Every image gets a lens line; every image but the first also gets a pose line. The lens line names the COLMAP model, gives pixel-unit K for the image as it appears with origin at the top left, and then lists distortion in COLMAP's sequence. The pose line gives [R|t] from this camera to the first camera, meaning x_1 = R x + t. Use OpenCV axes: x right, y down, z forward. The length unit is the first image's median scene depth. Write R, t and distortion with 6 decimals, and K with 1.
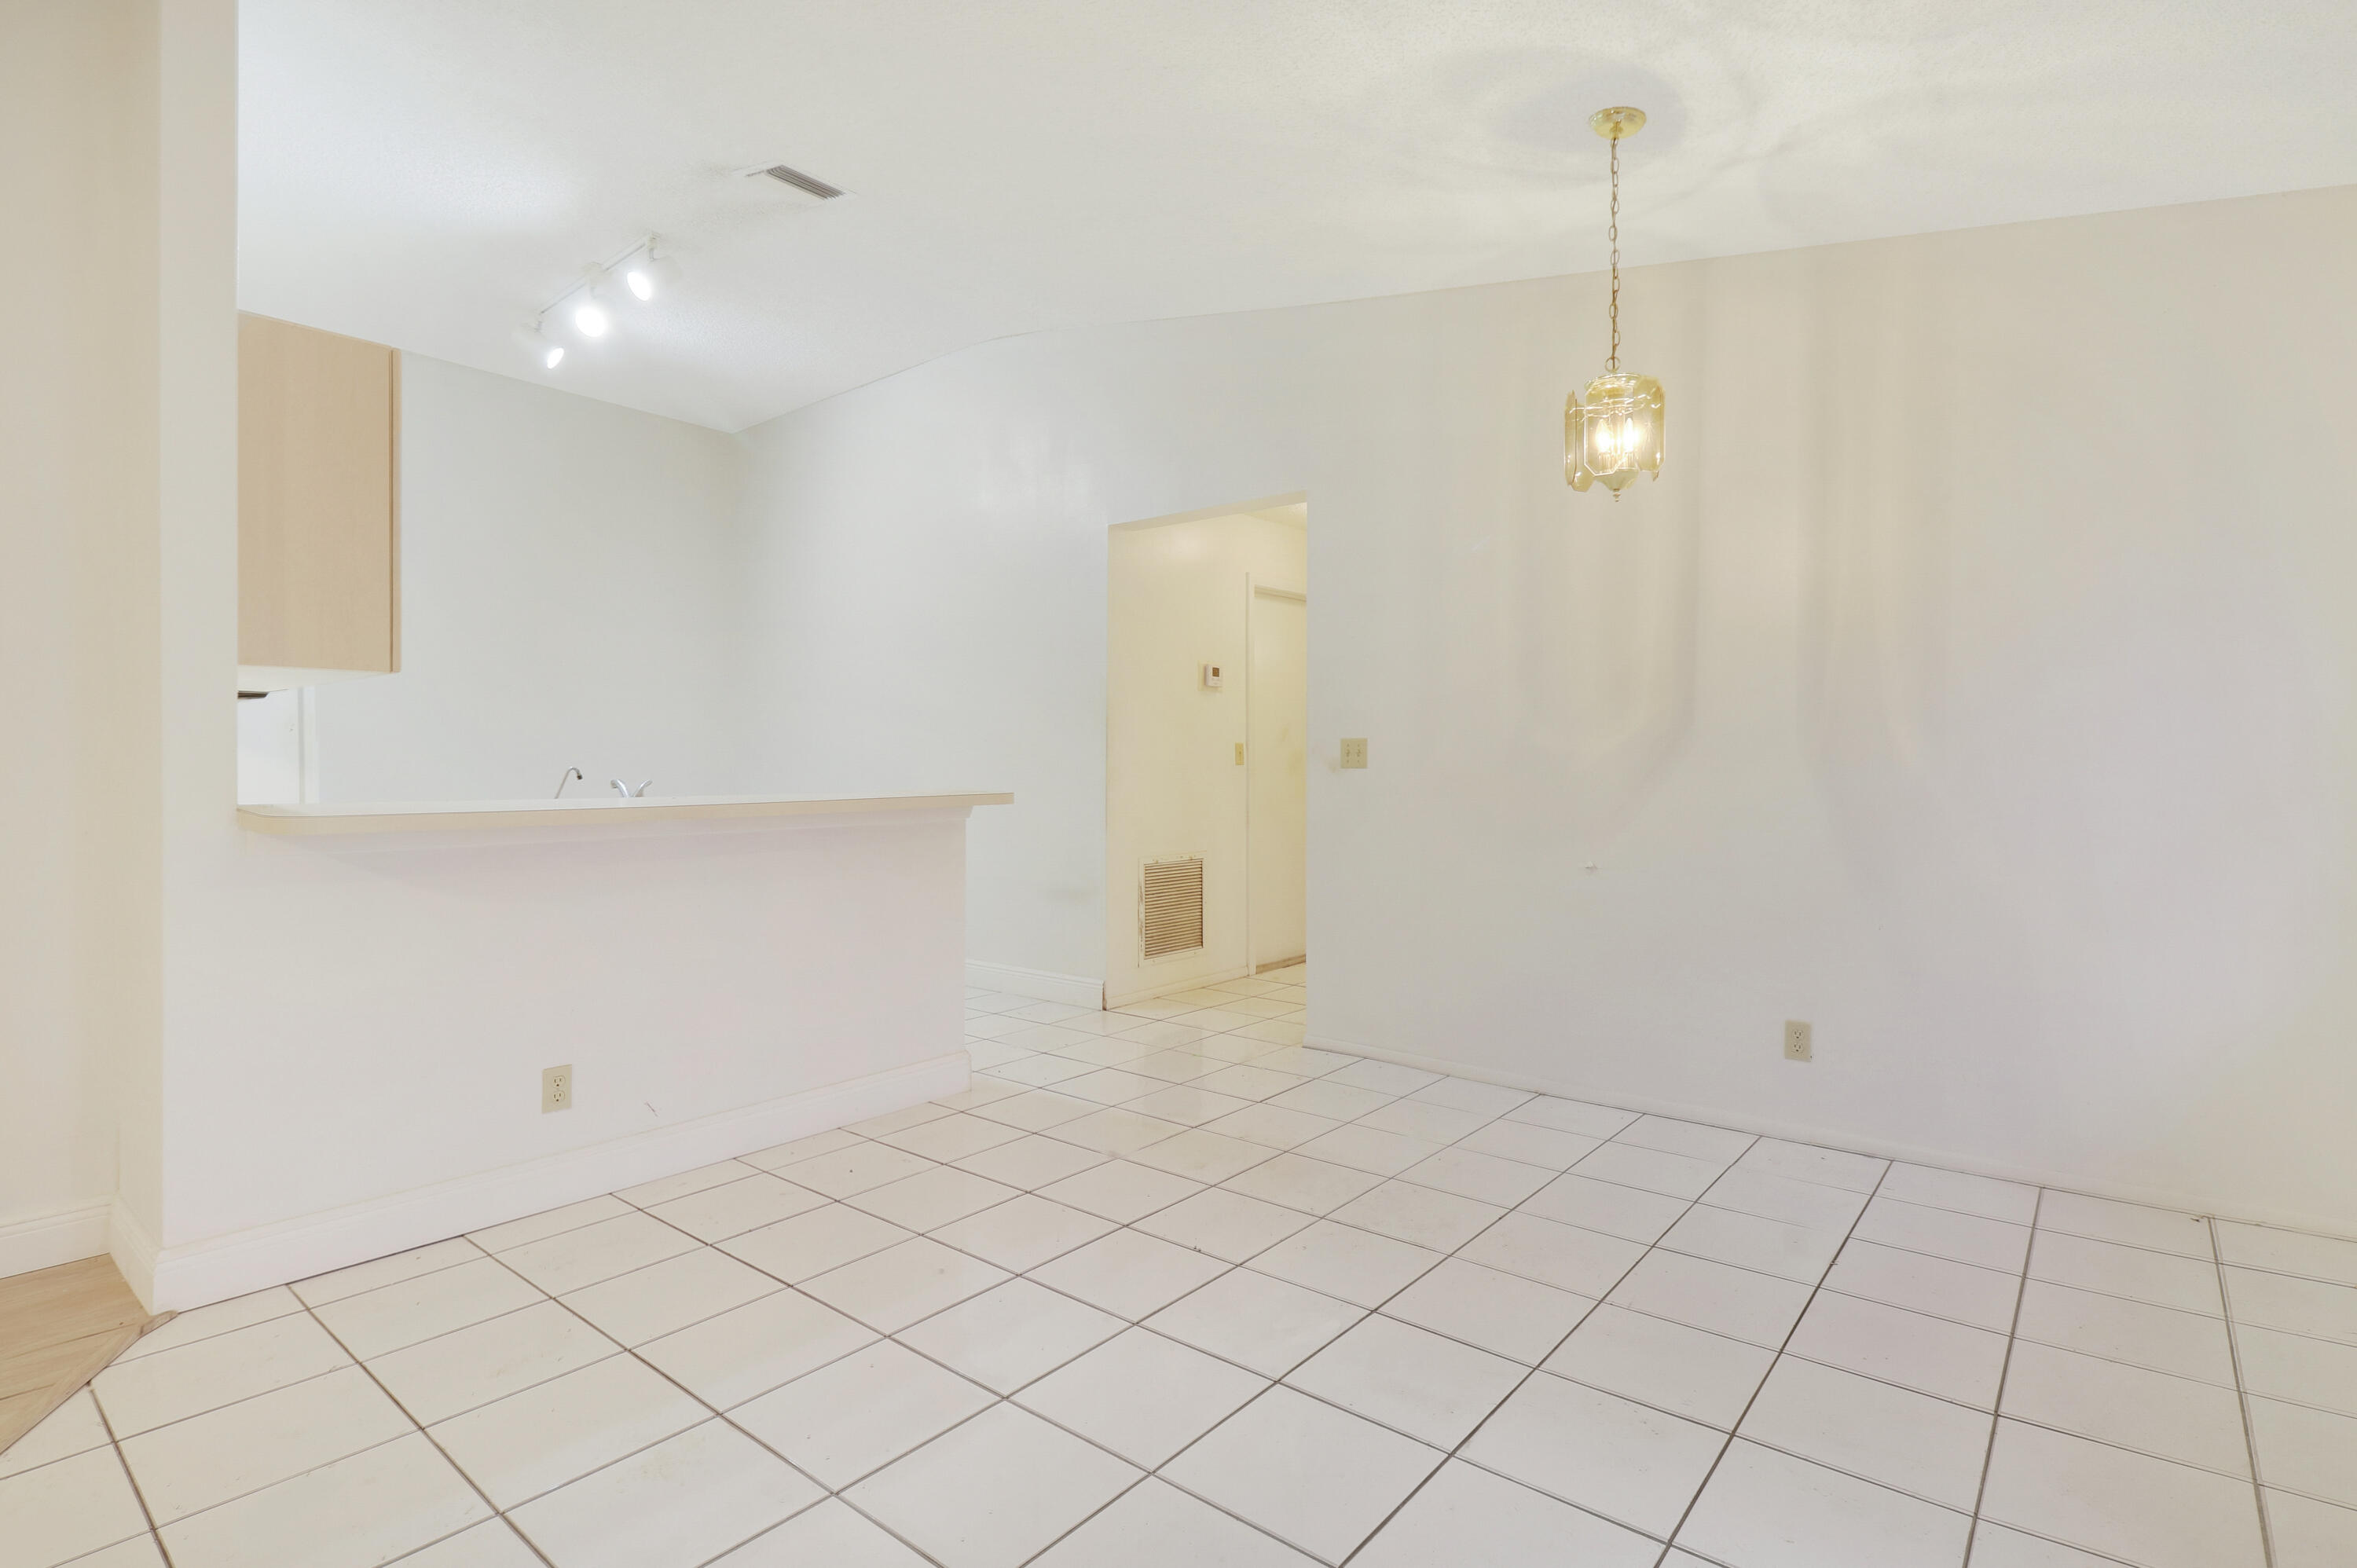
lens RADIAL K [[1140.1, 0, 1197.8], [0, 1140.1, 771.5], [0, 0, 1]] dist [0.003667, -0.014678]
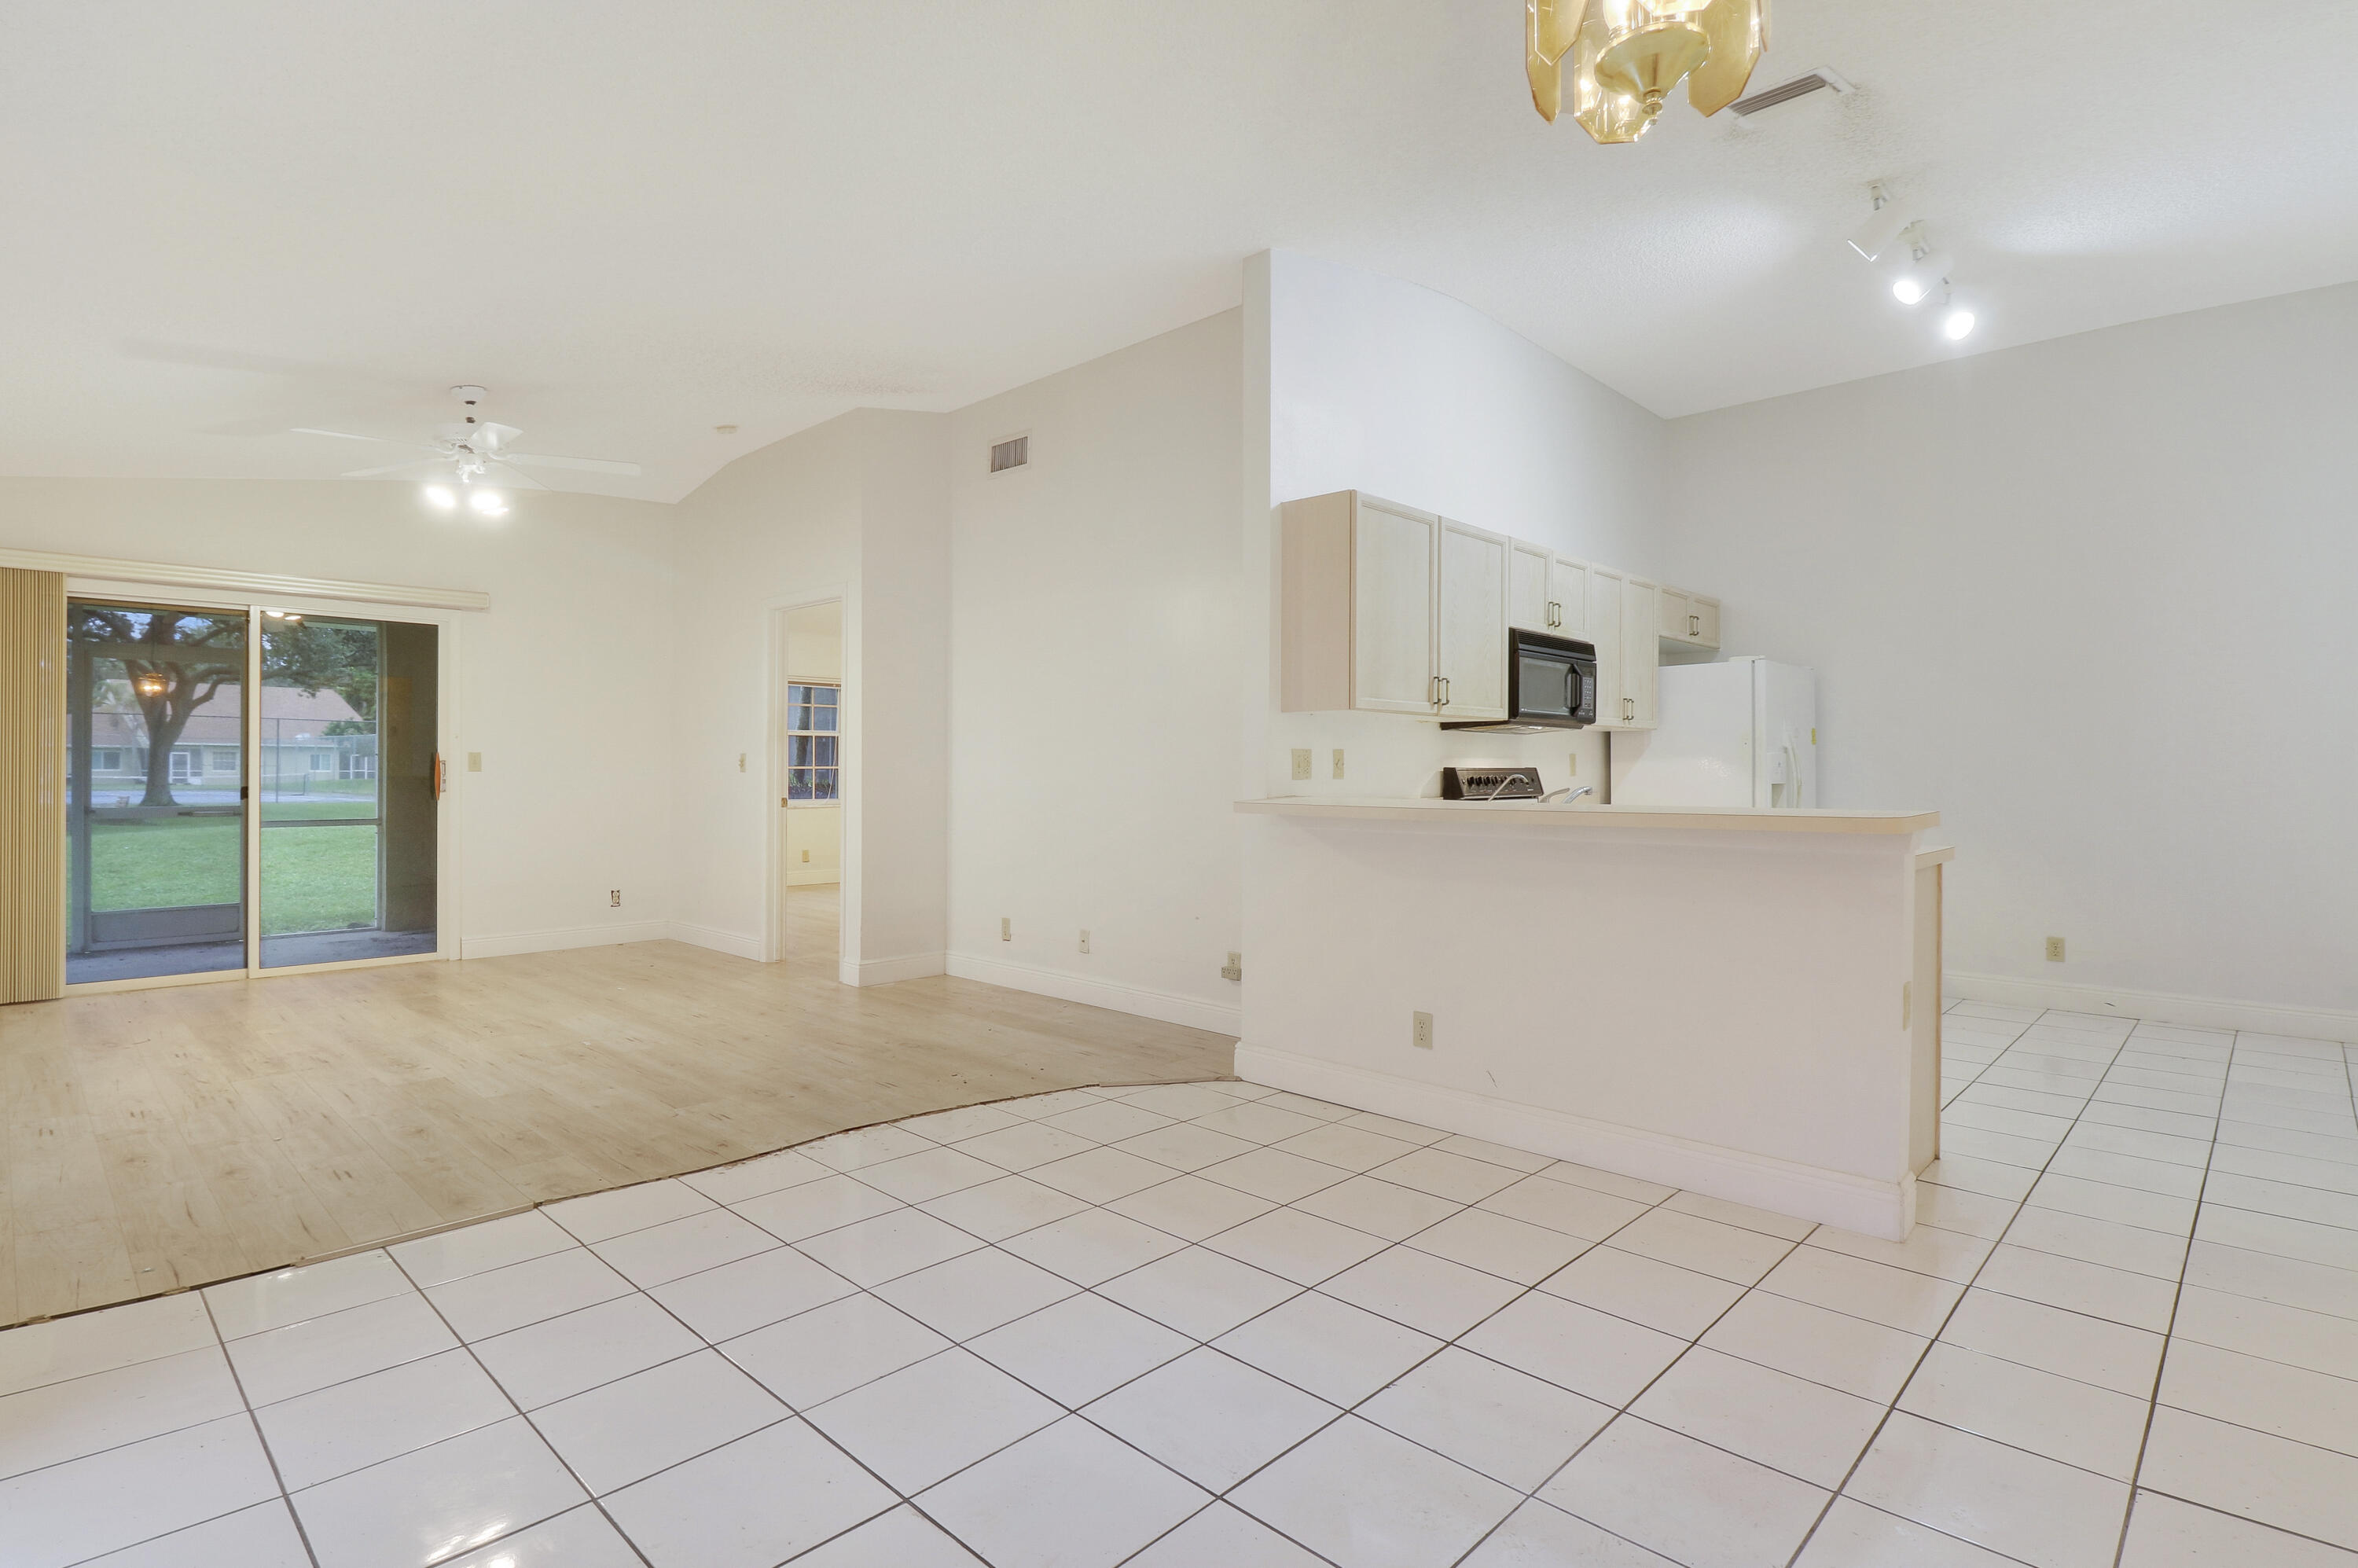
lens RADIAL K [[1166.6, 0, 1161.0], [0, 1166.6, 771.5], [0, 0, 1]] dist [0.007863, -0.016847]
pose [[-0.091721, 0.002909, -0.995780, 0.594017], [-0.010126, 0.999941, 0.003853, -0.008418], [0.995733, 0.010437, -0.091687, 0.656925]]
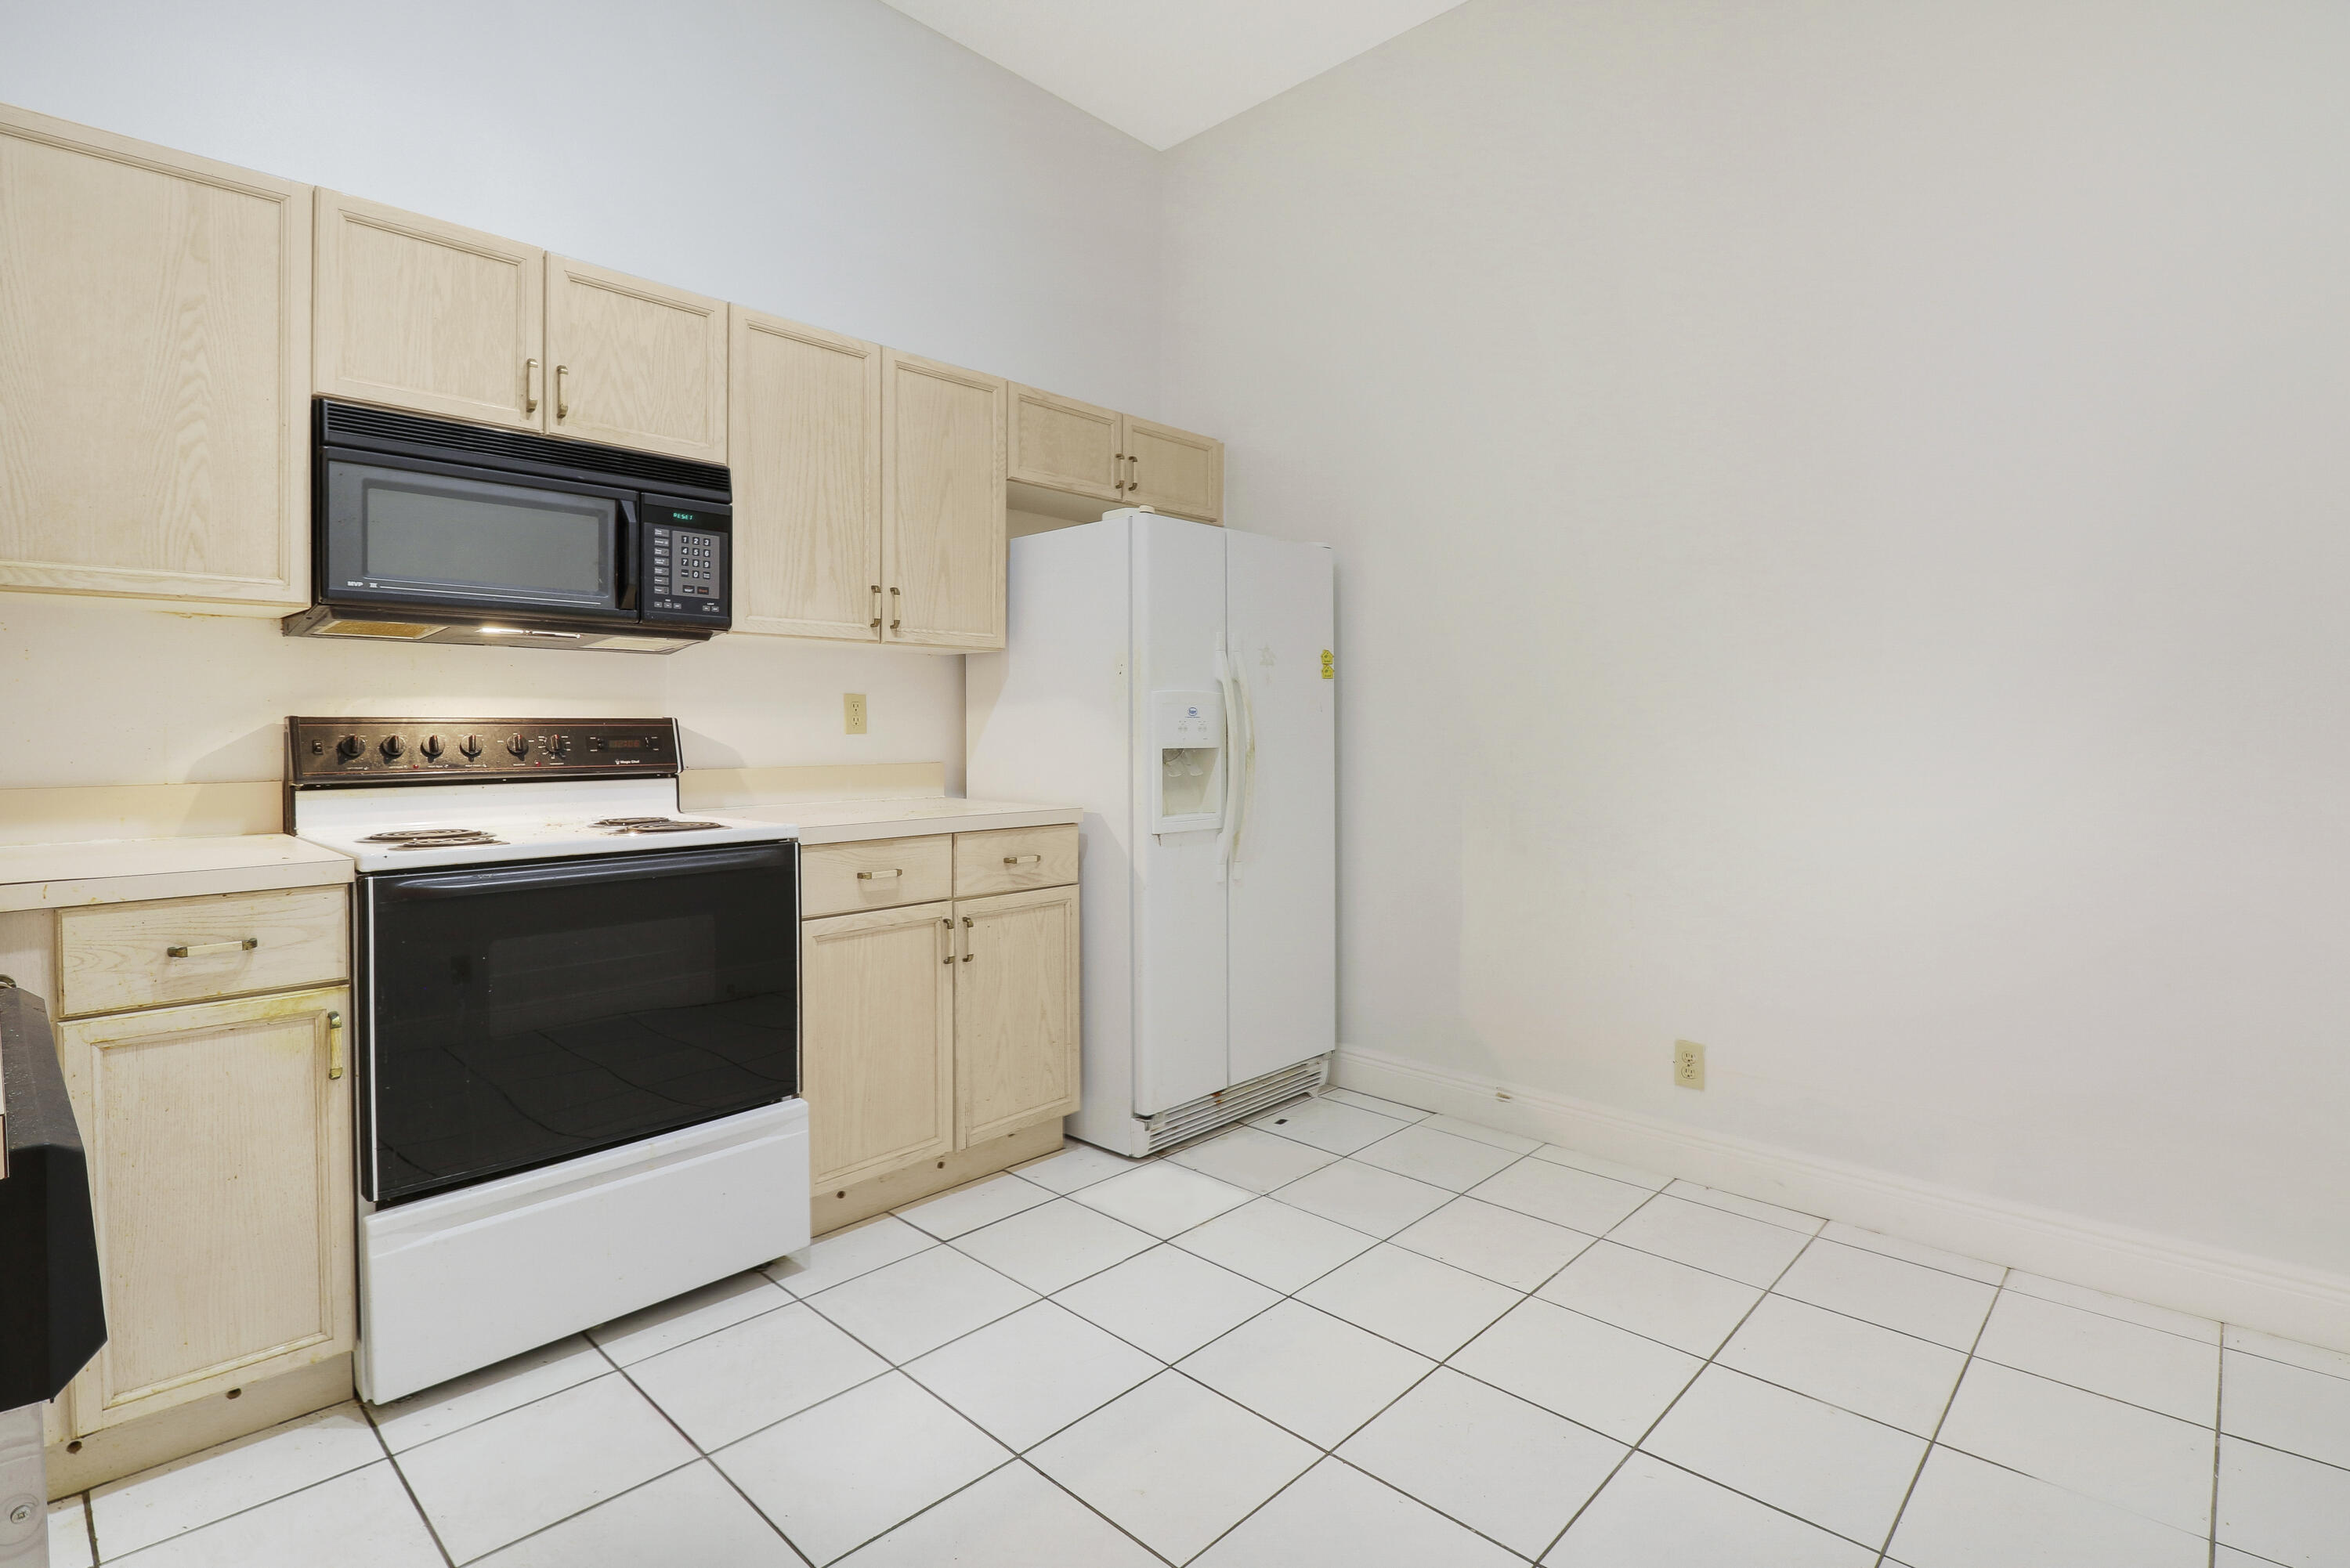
lens RADIAL K [[1126.6, 0, 1179.7], [0, 1126.6, 746.9], [0, 0, 1]] dist [0.003621, -0.014891]
pose [[-0.068877, 0.020351, -0.997418, -0.232436], [-0.007727, 0.999751, 0.020932, -0.011539], [0.997595, 0.009149, -0.068702, 1.390511]]
